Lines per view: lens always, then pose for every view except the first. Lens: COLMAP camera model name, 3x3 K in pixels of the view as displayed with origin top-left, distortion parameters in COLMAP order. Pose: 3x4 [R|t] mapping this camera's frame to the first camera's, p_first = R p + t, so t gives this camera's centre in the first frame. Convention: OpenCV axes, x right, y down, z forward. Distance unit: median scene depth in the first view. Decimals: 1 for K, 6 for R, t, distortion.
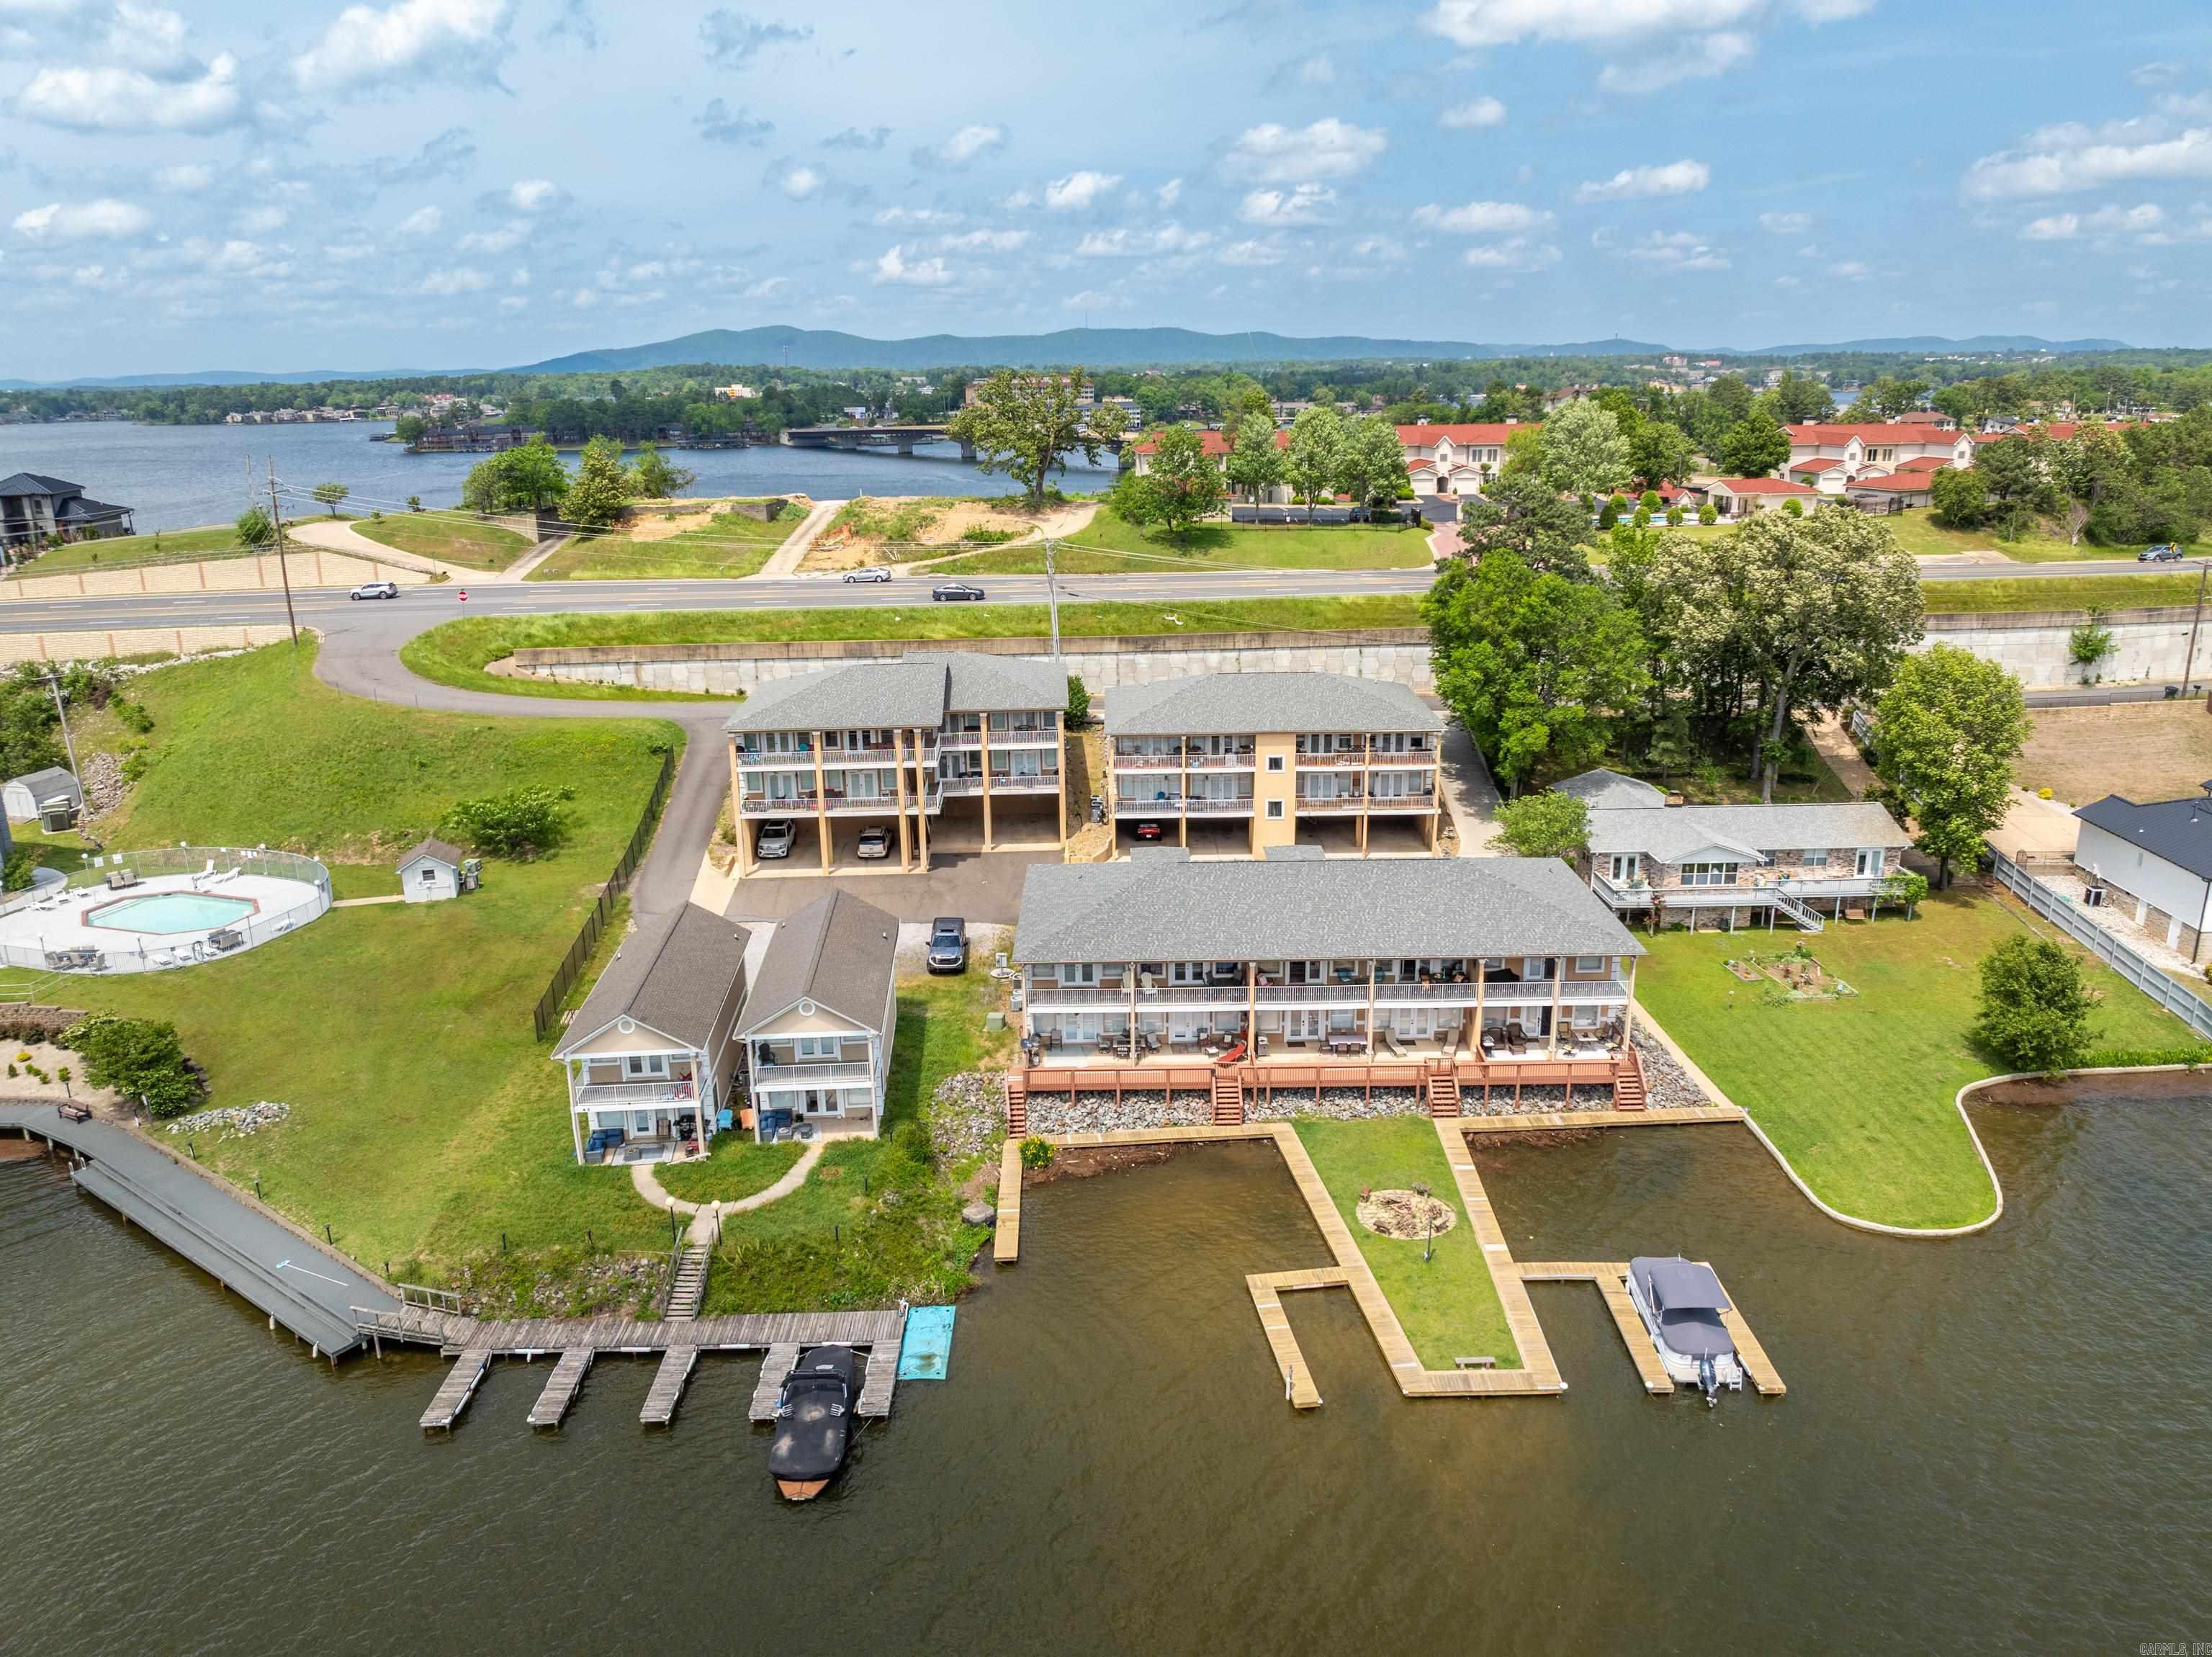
lens RADIAL K [[1556.7, 0, 1118.5], [0, 1556.7, 829.0], [0, 0, 1]] dist [-0.022337, 0.006535]
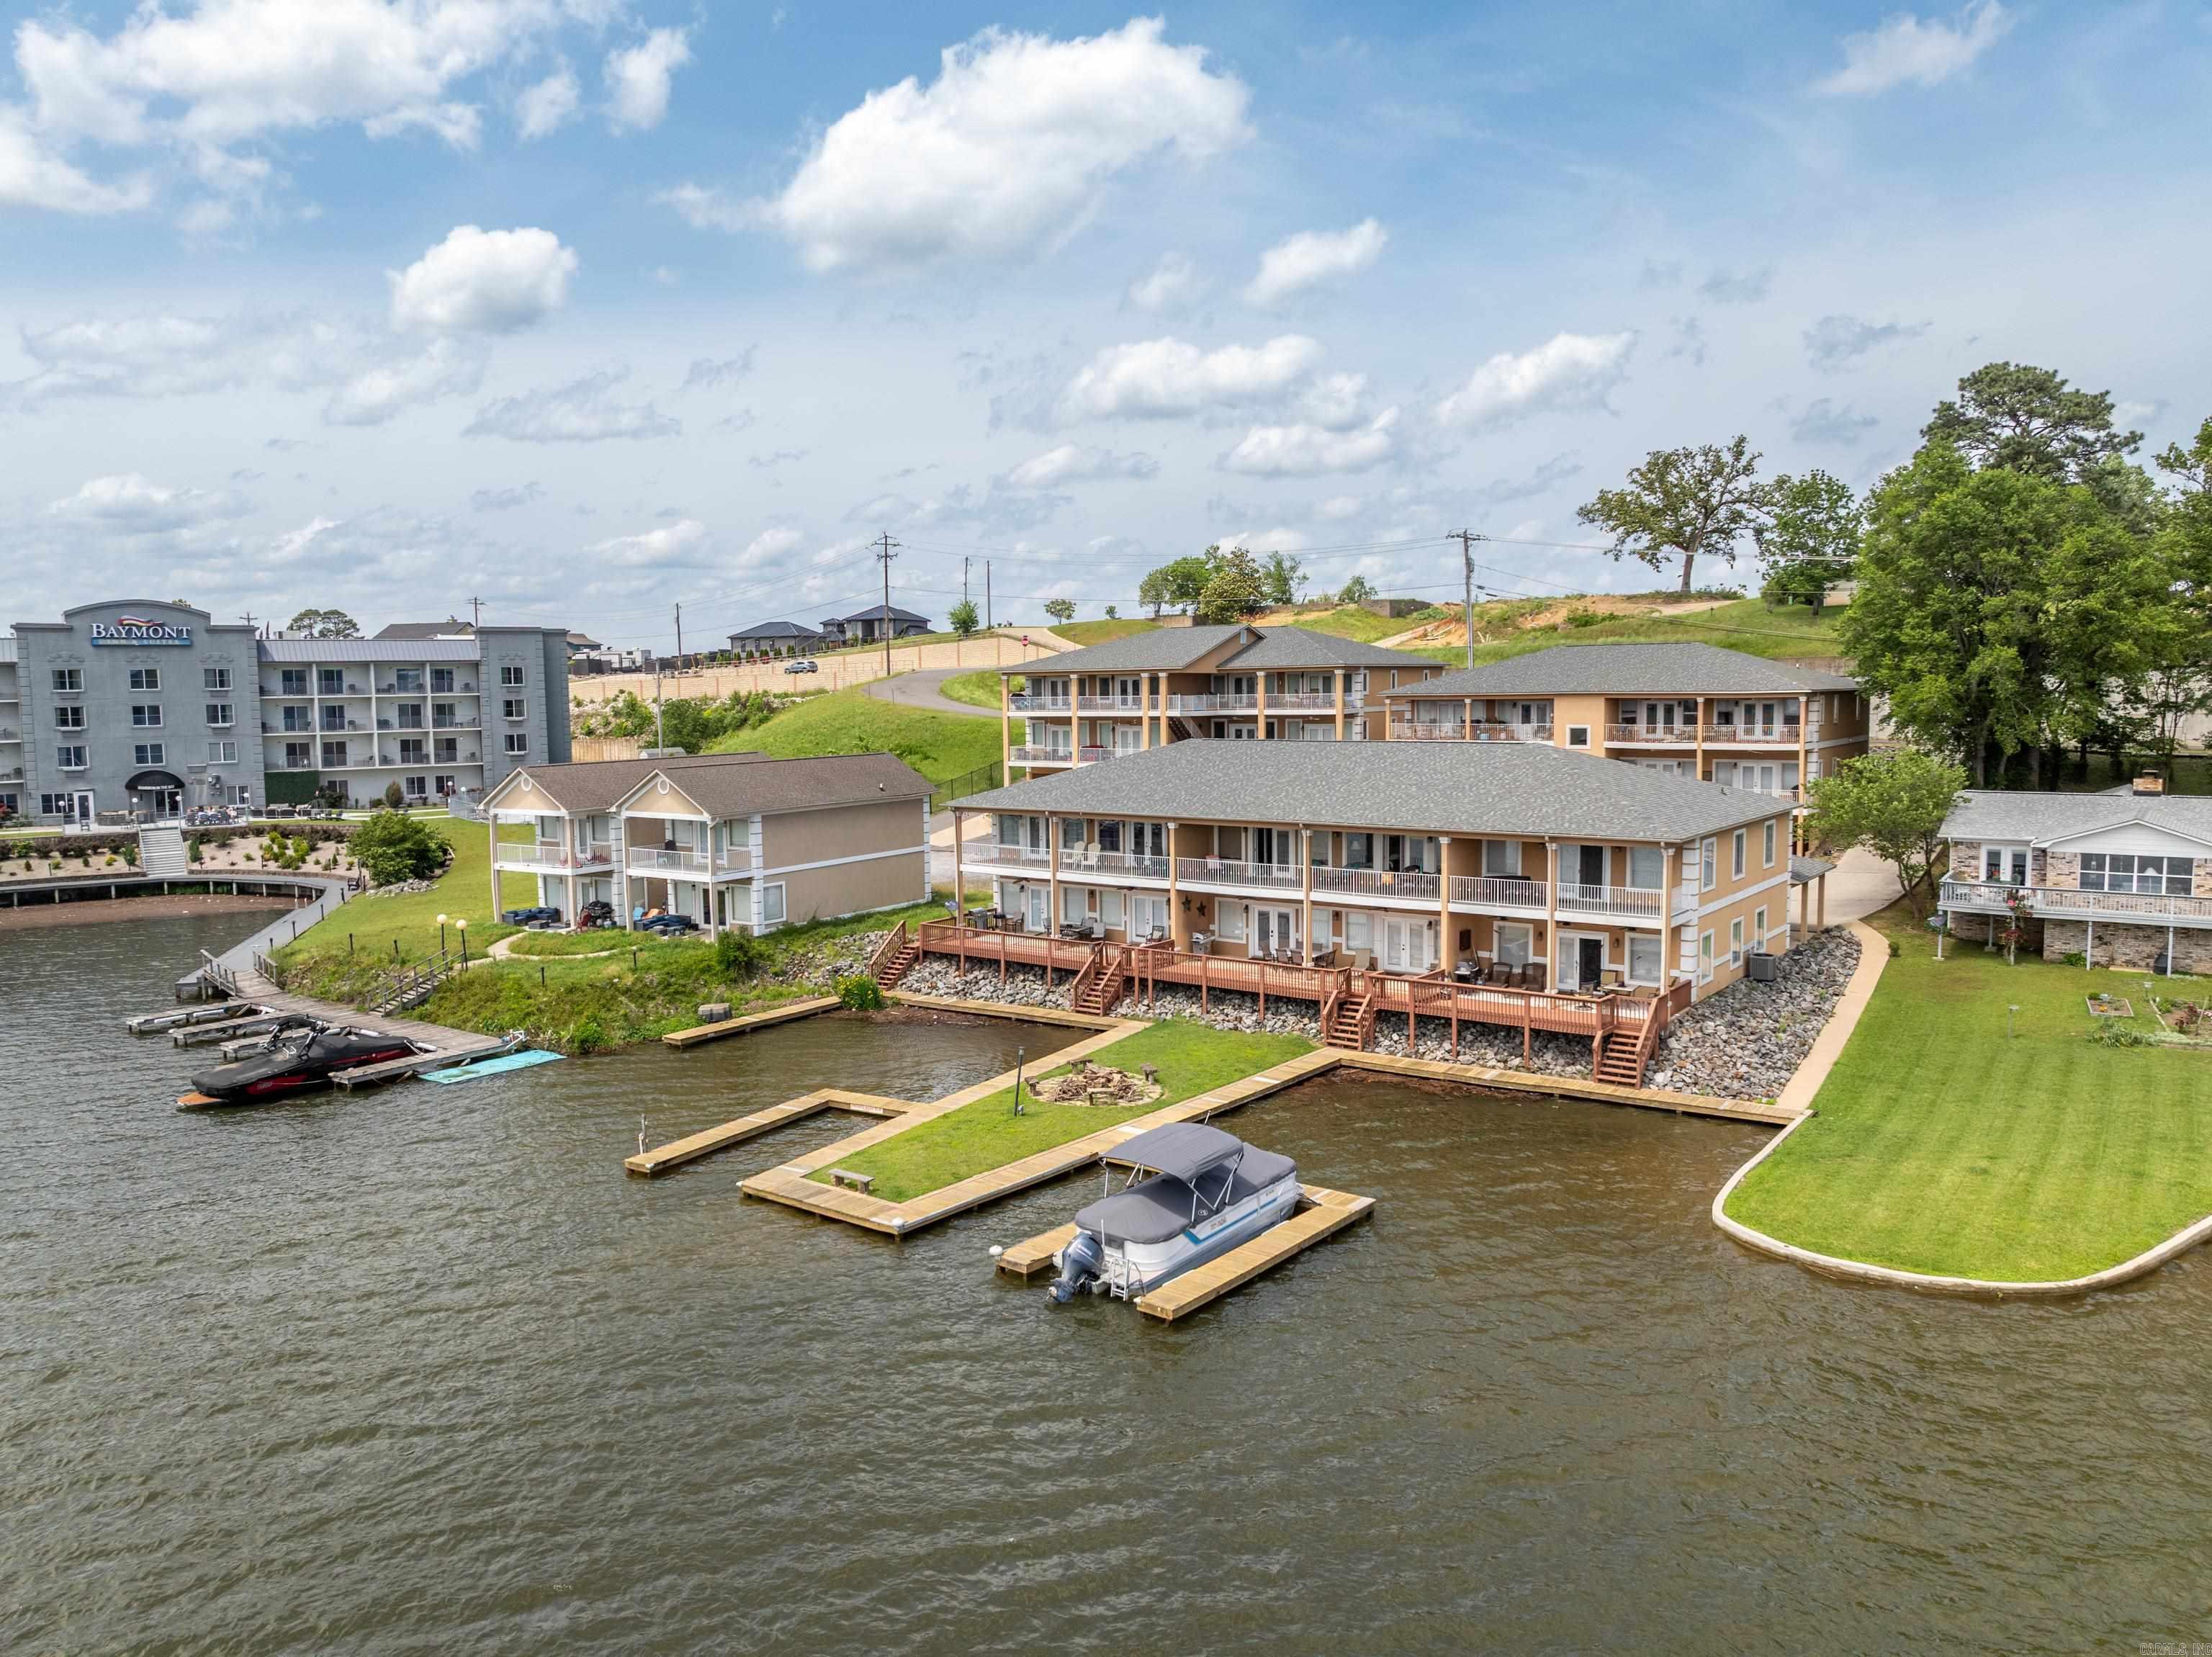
lens RADIAL K [[1548.0, 0, 1106.0], [0, 1548.0, 828.5], [0, 0, 1]] dist [-0.028273, 0.012704]
pose [[0.791508, 0.056367, -0.608553, 0.511273], [-0.164475, 0.978648, -0.123276, 0.181089], [0.588611, 0.197665, 0.783879, 0.351924]]
